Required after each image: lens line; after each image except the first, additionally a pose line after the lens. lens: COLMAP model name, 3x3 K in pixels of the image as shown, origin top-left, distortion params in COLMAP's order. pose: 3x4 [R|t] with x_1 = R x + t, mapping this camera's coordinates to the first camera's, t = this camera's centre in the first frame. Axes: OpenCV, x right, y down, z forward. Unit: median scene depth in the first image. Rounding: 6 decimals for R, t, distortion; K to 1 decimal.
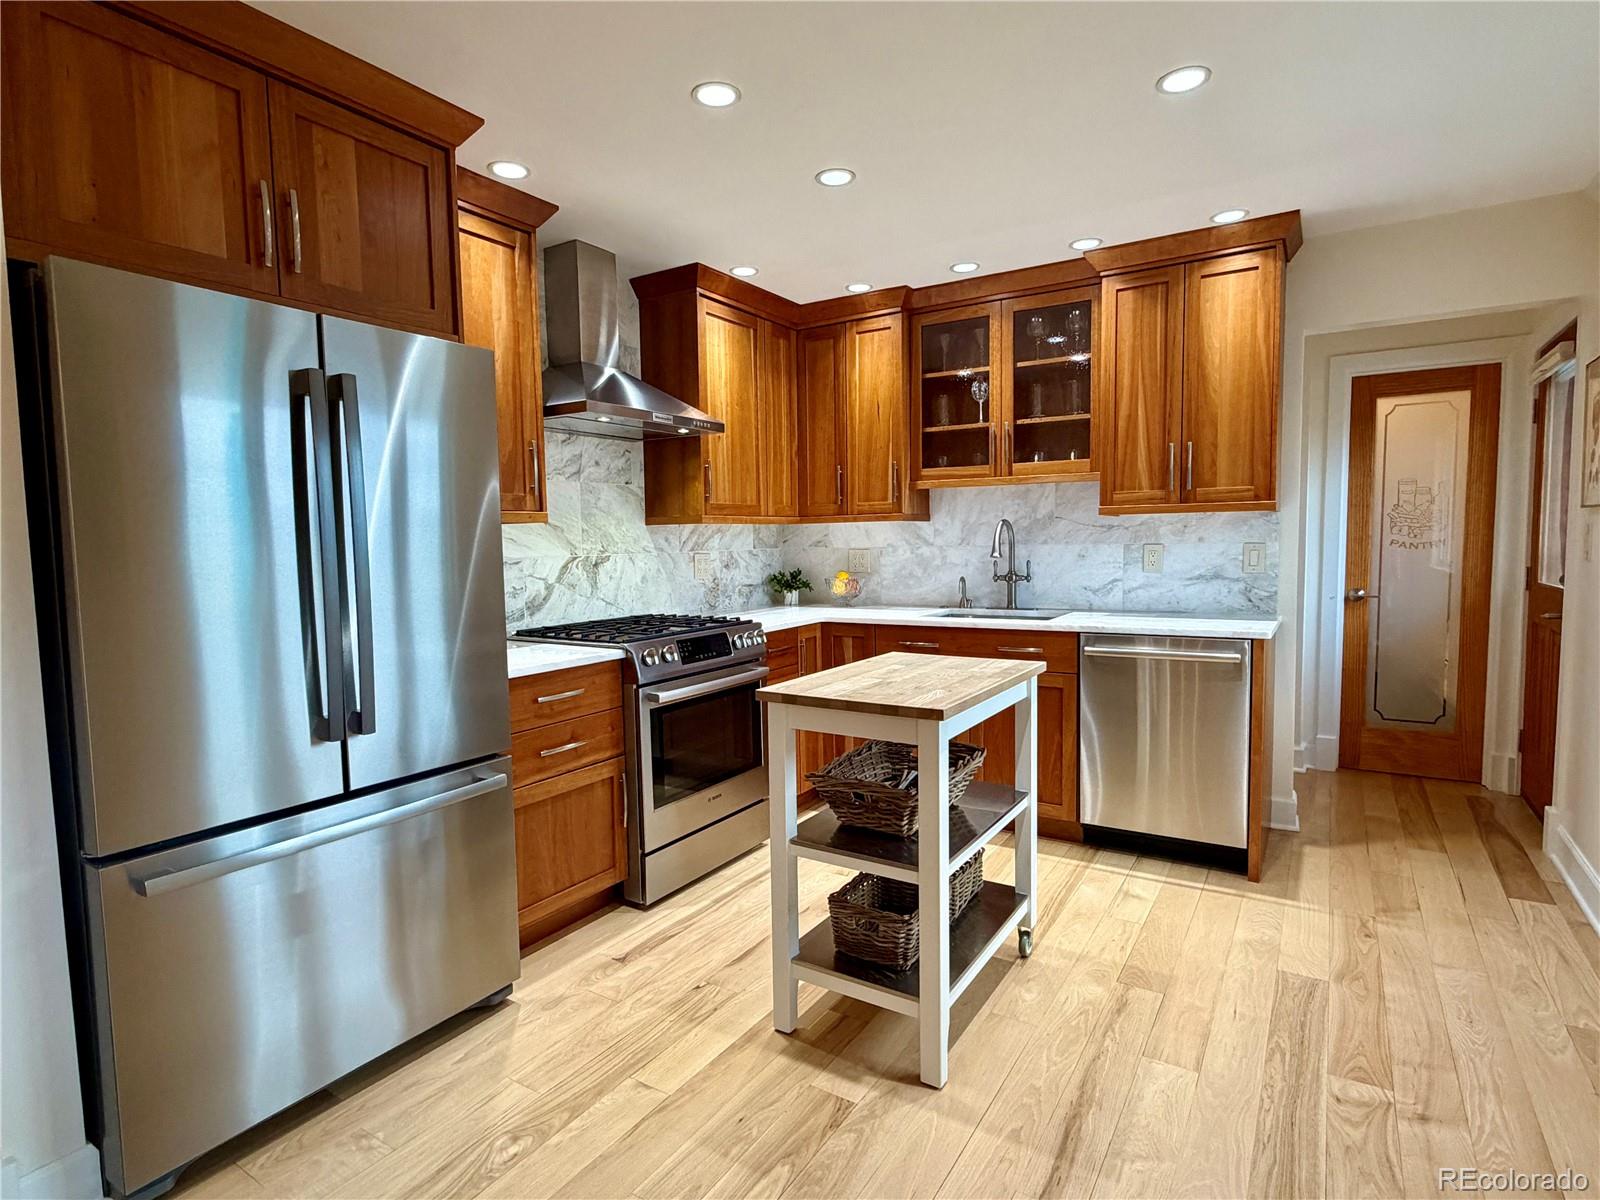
lens RADIAL K [[840.2, 0, 798.4], [0, 840.2, 599.9], [0, 0, 1]] dist [-0.000040, -0.001088]
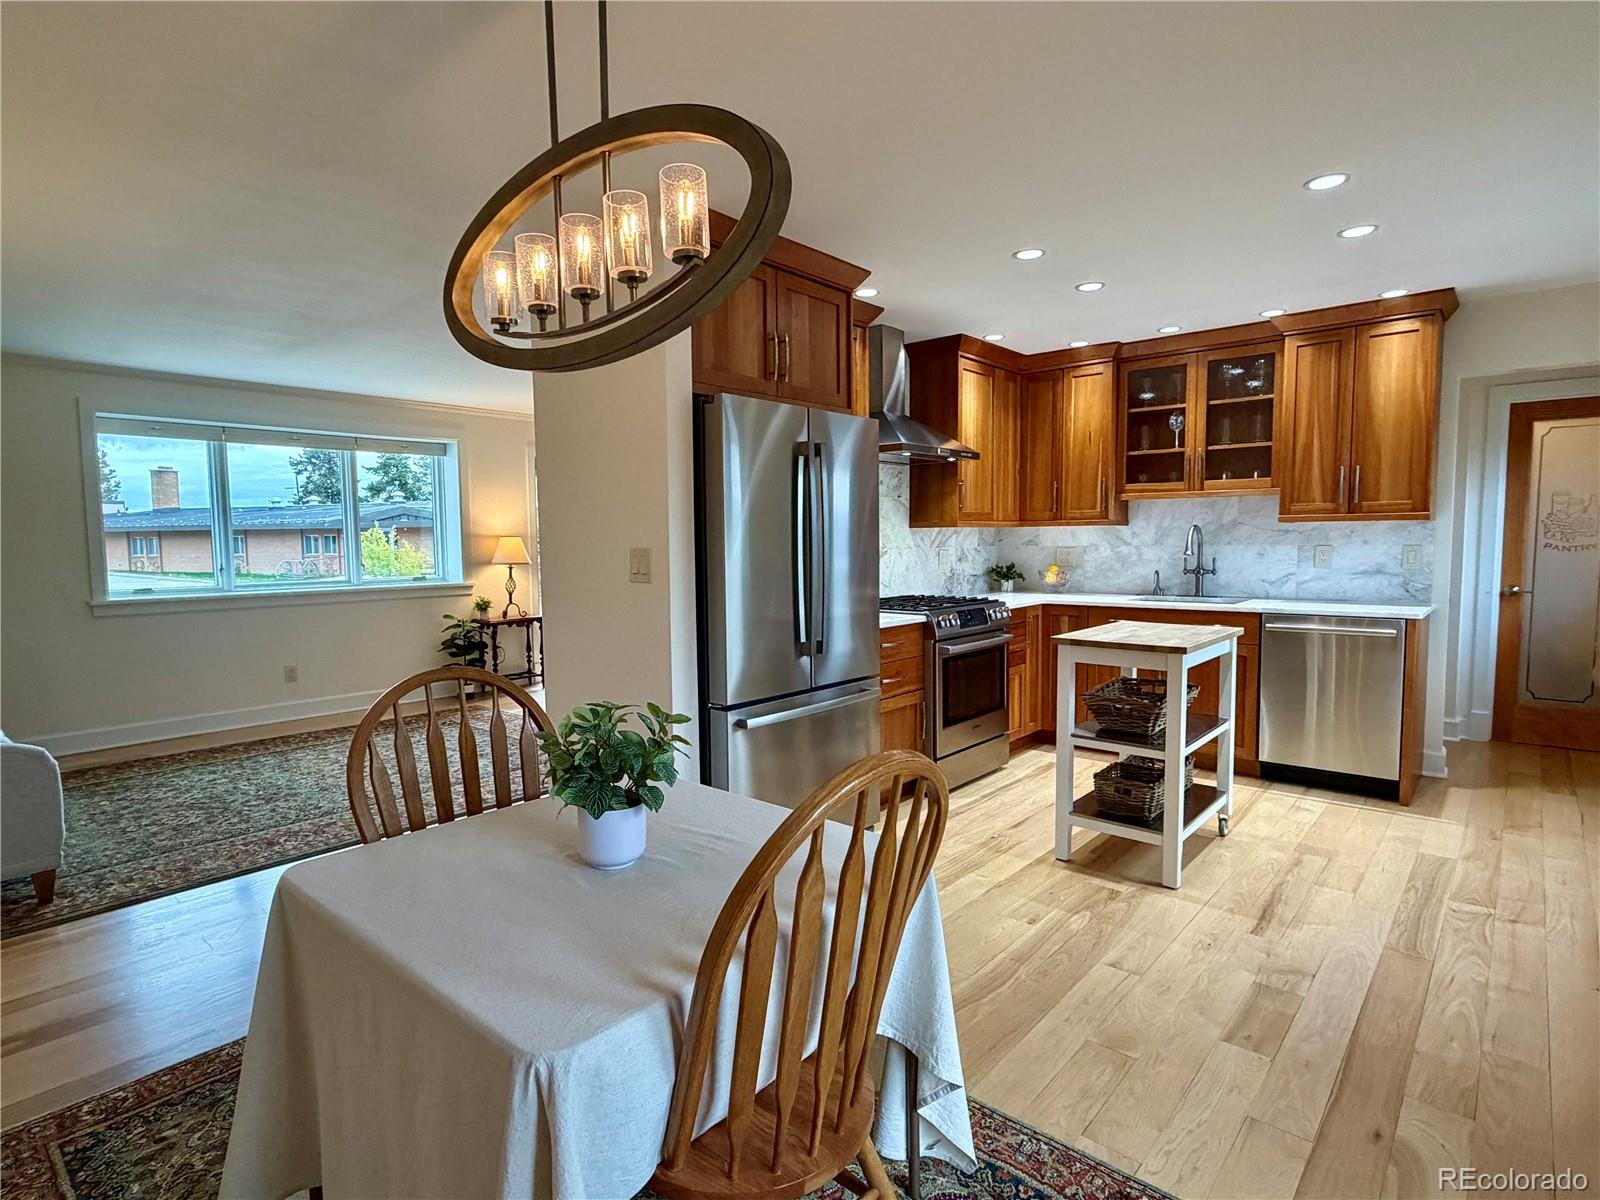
lens RADIAL K [[840.2, 0, 792.7], [0, 840.2, 600.7], [0, 0, 1]] dist [-0.000040, -0.001088]
pose [[0.988058, 0.018353, -0.152986, -0.194980], [-0.017736, 0.999828, 0.005395, 0.027072], [0.153059, -0.002618, 0.988214, -0.419031]]
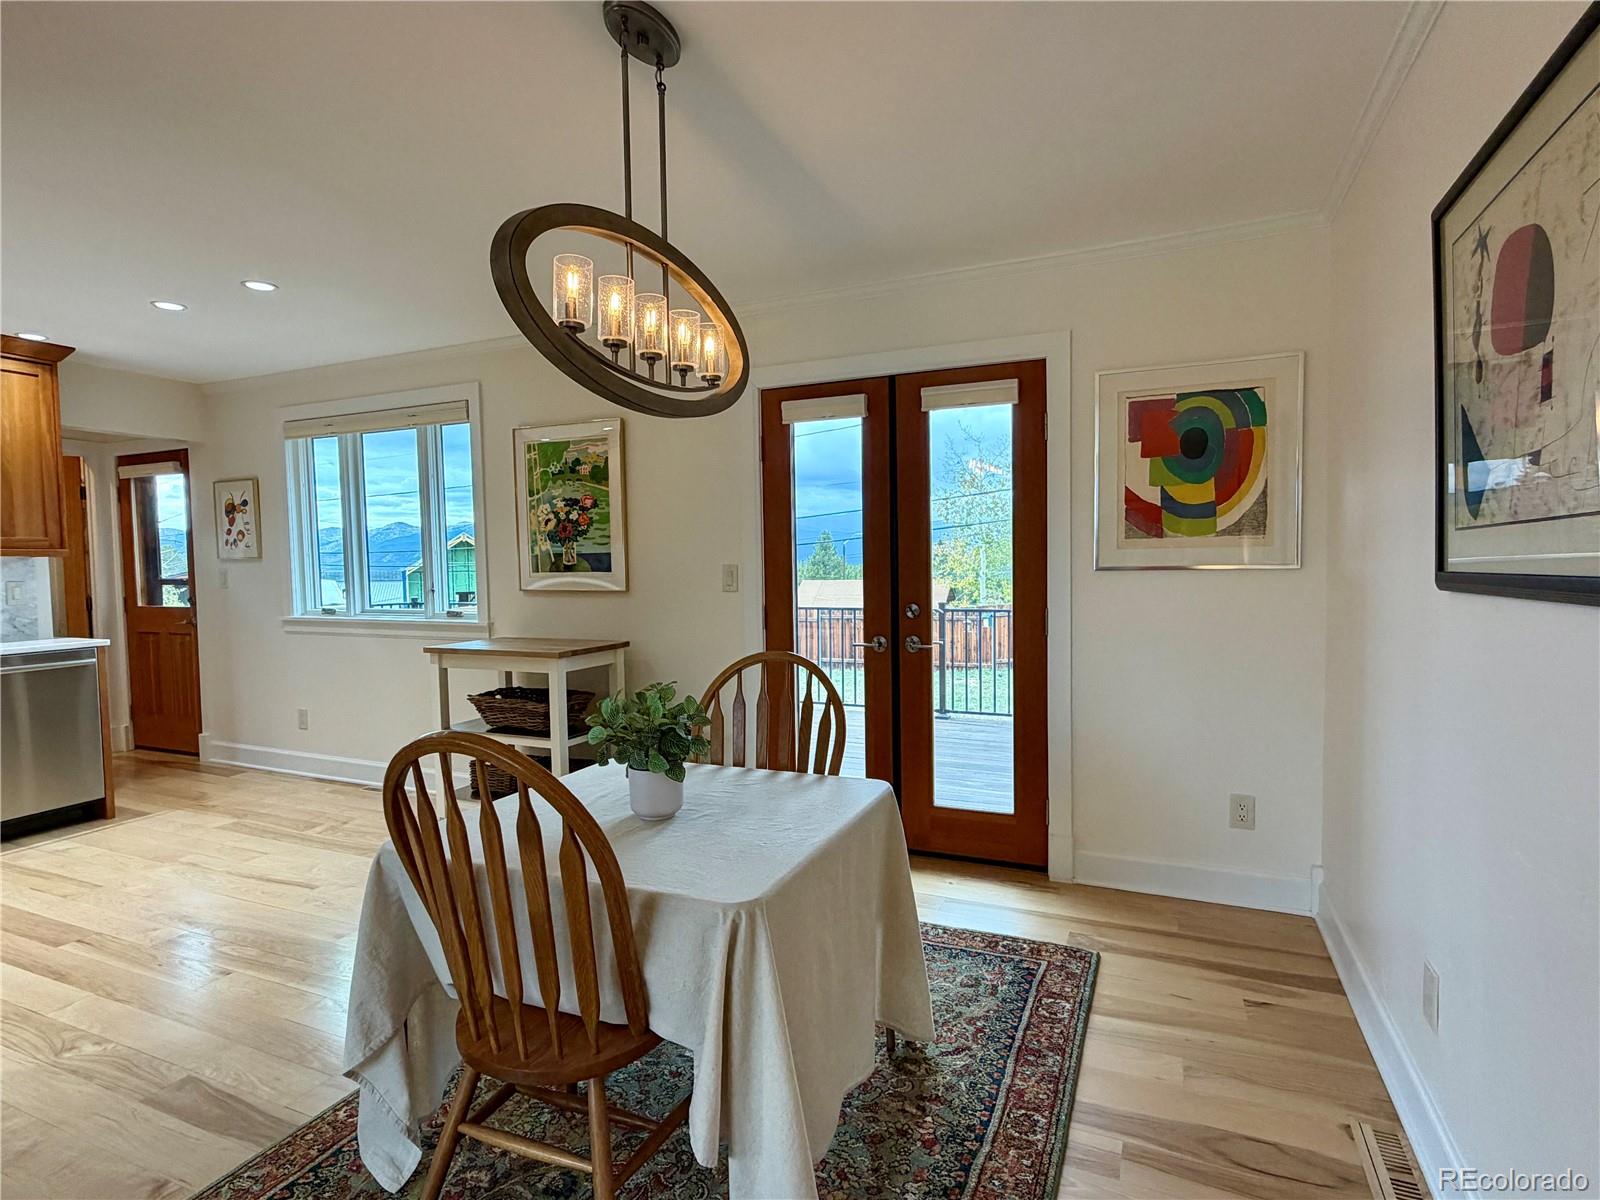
lens RADIAL K [[840.2, 0, 800.6], [0, 840.2, 608.2], [0, 0, 1]] dist [-0.000040, -0.001088]
pose [[-0.149849, -0.041624, 0.987832, -0.987183], [0.091676, 0.994224, 0.055800, 0.011298], [-0.984450, 0.098922, -0.145168, 0.029070]]
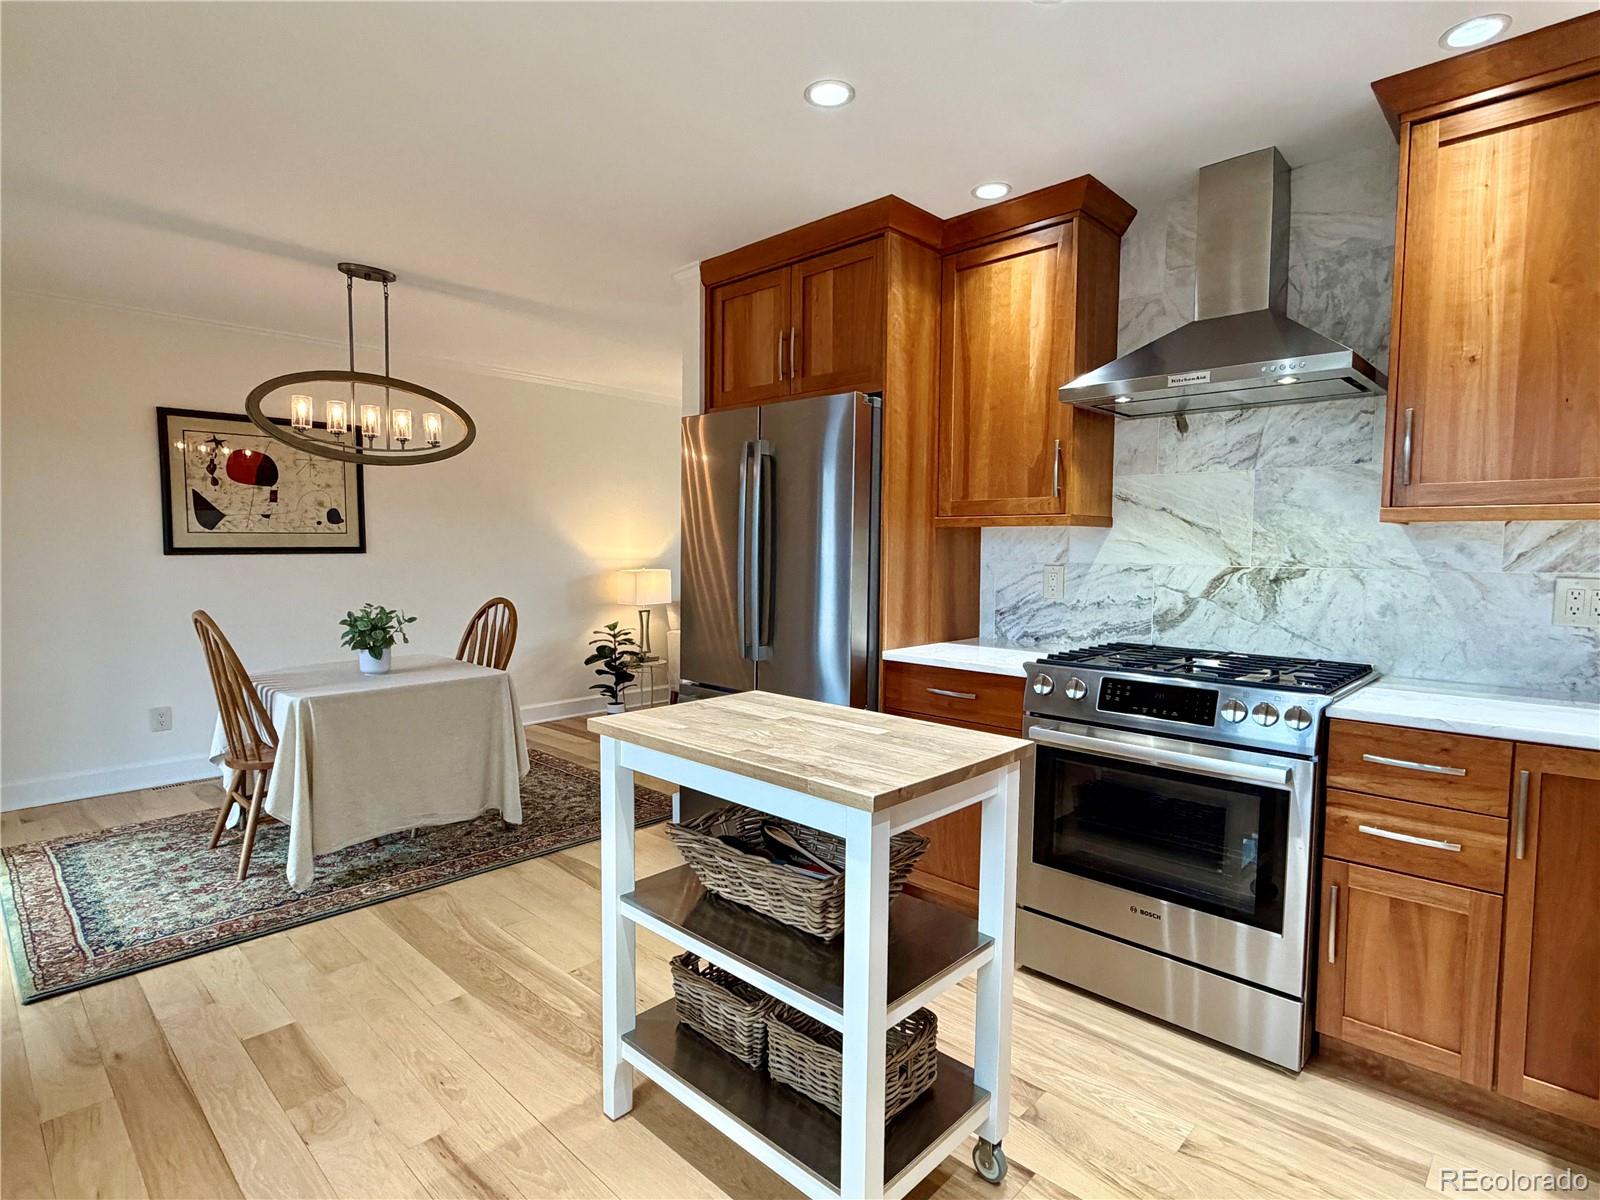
lens RADIAL K [[840.2, 0, 802.1], [0, 840.2, 600.7], [0, 0, 1]] dist [-0.000040, -0.001088]
pose [[-0.195094, 0.087689, -0.976857, 0.639719], [-0.070946, 0.992124, 0.103228, -0.080866], [0.978215, 0.089443, -0.187337, 0.843039]]
